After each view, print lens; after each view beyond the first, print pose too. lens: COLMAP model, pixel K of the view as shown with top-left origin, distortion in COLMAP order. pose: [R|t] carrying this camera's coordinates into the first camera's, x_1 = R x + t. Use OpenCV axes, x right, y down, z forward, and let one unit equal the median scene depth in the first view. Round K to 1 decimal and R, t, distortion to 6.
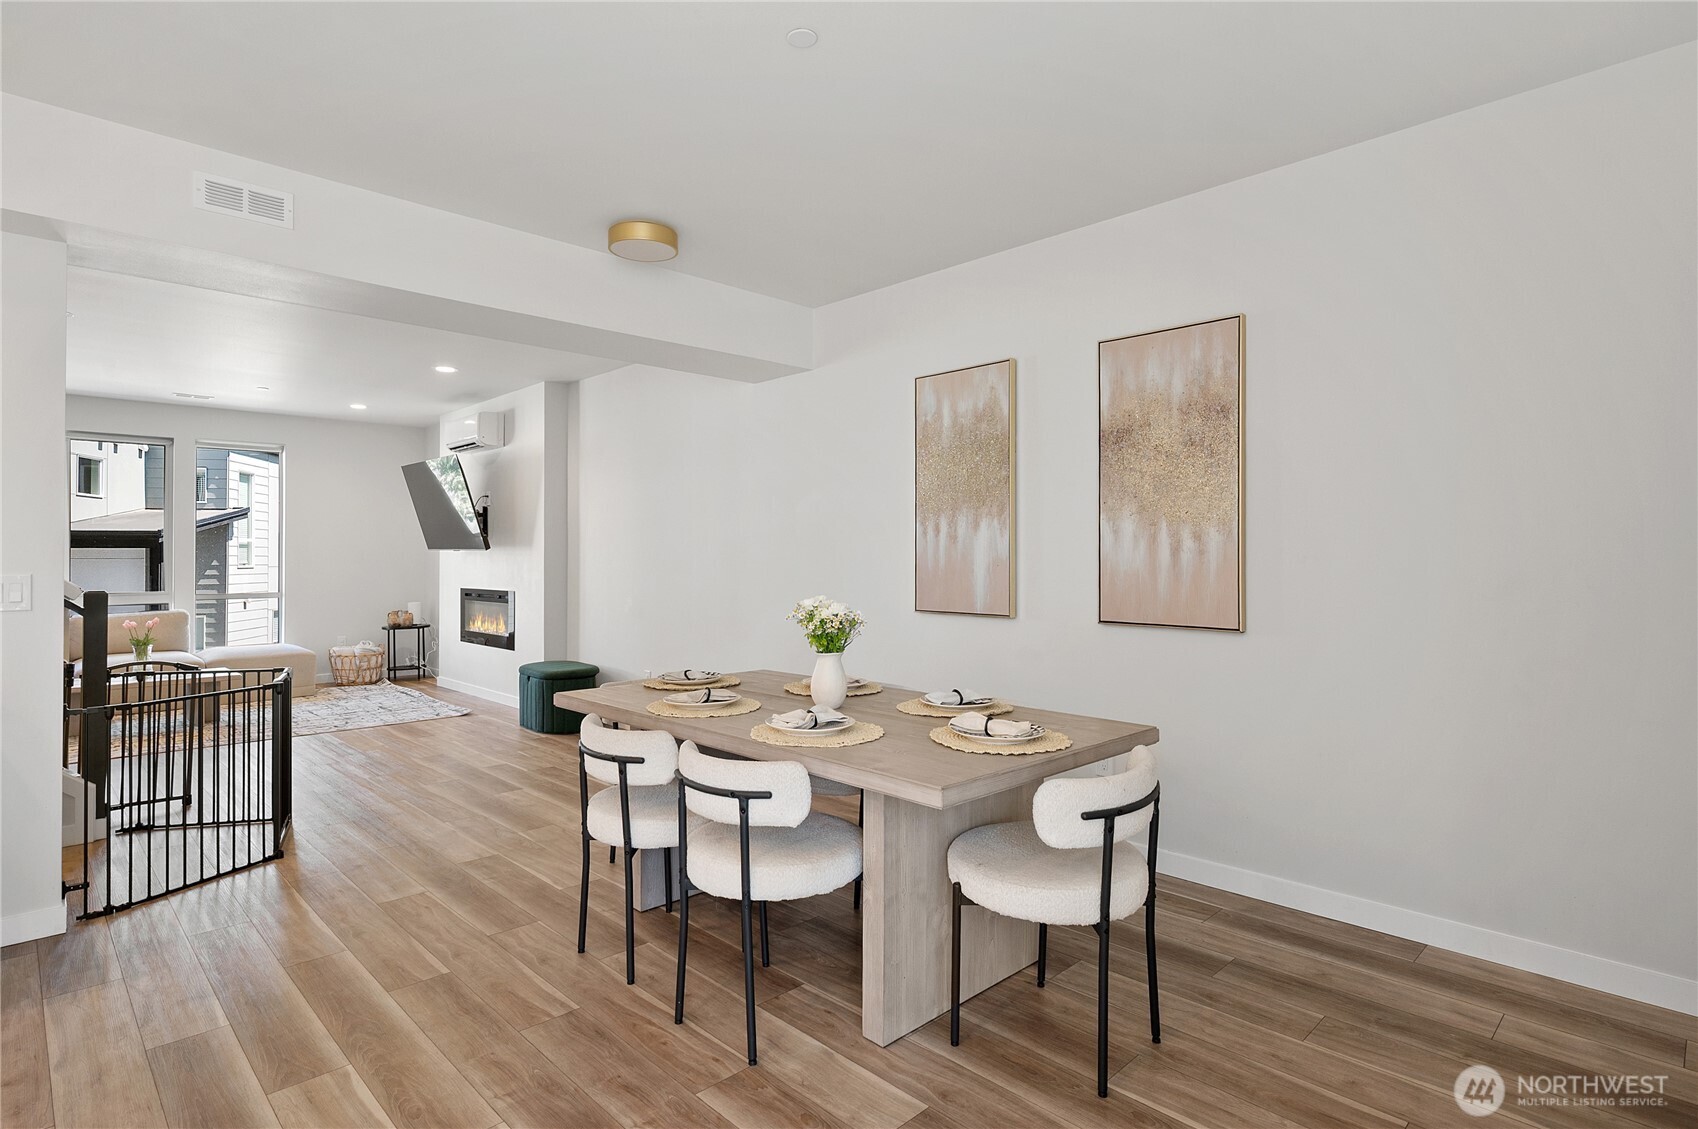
lens RADIAL K [[878.9, 0, 849.0], [0, 878.9, 564.5], [0, 0, 1]] dist [-0.000744, -0.000057]
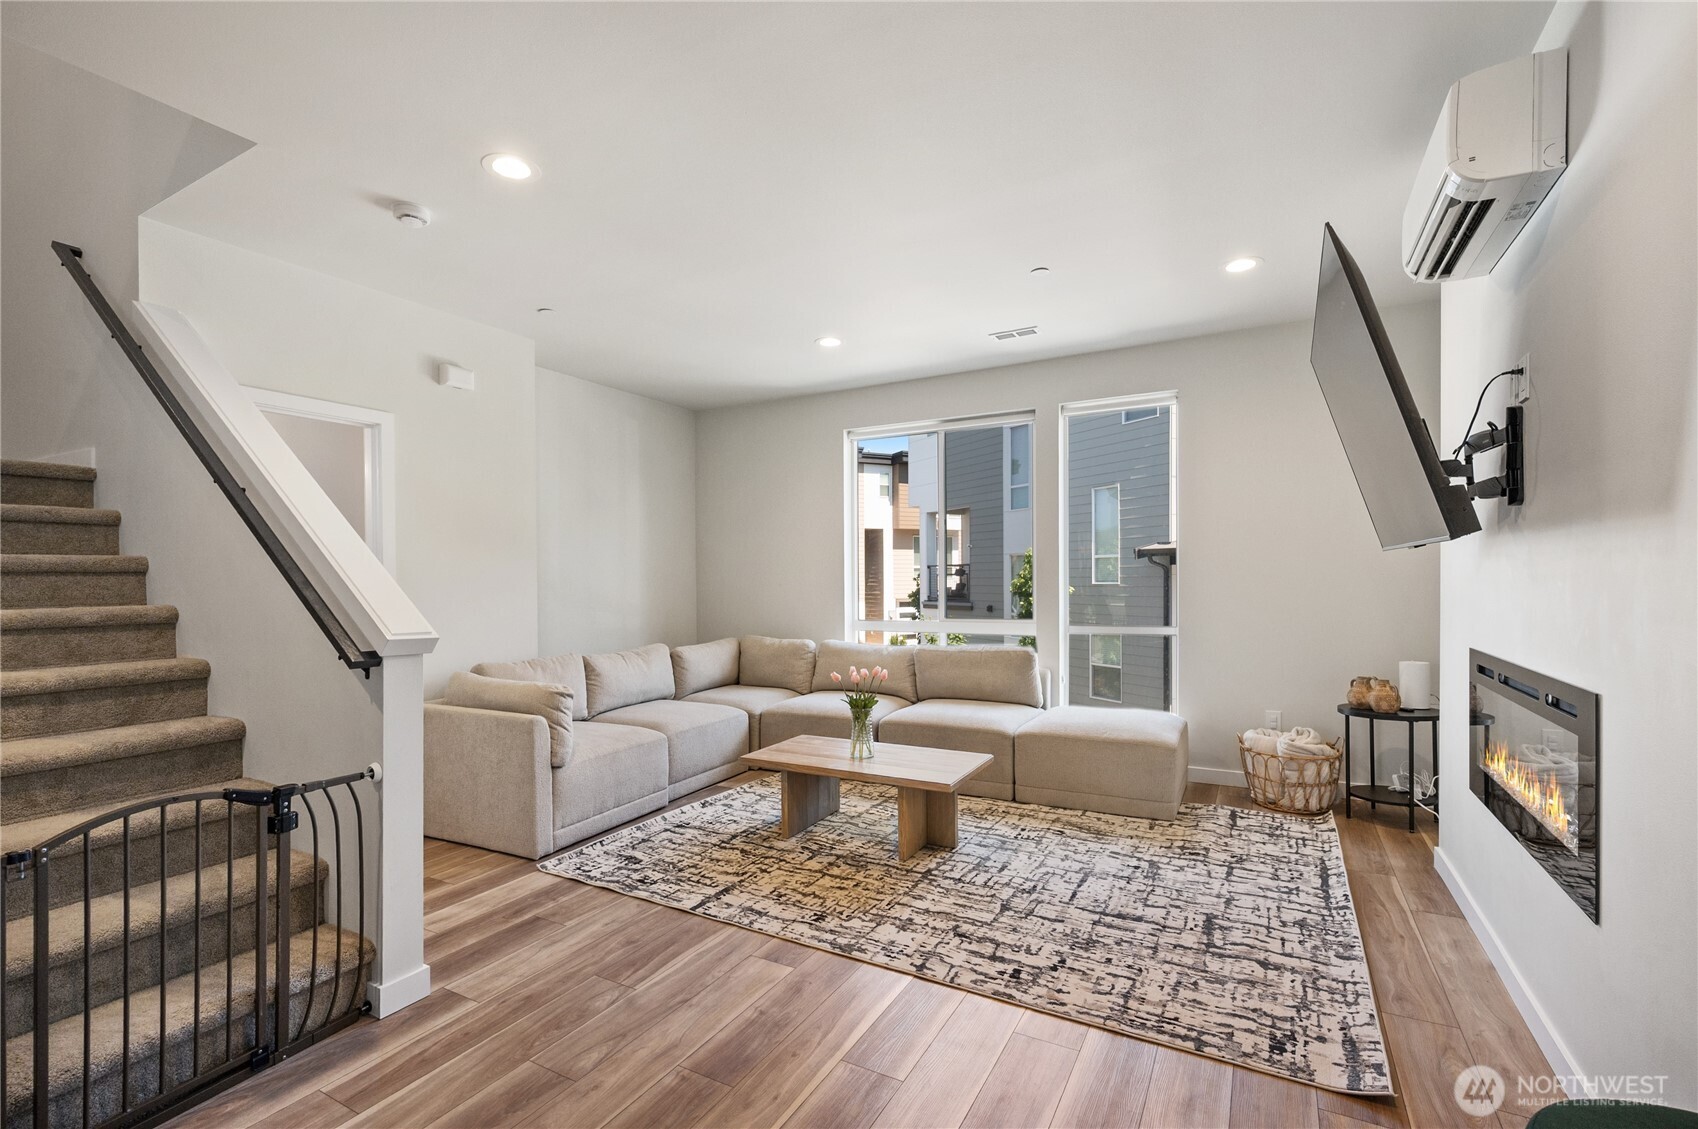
lens RADIAL K [[753.2, 0, 855.6], [0, 753.2, 568.7], [0, 0, 1]] dist [-0.000023, -0.000218]
pose [[0.296766, -0.007138, -0.954923, -0.202001], [-0.005553, 0.999942, -0.009200, -0.002747], [0.954934, 0.008033, 0.296710, 0.620039]]
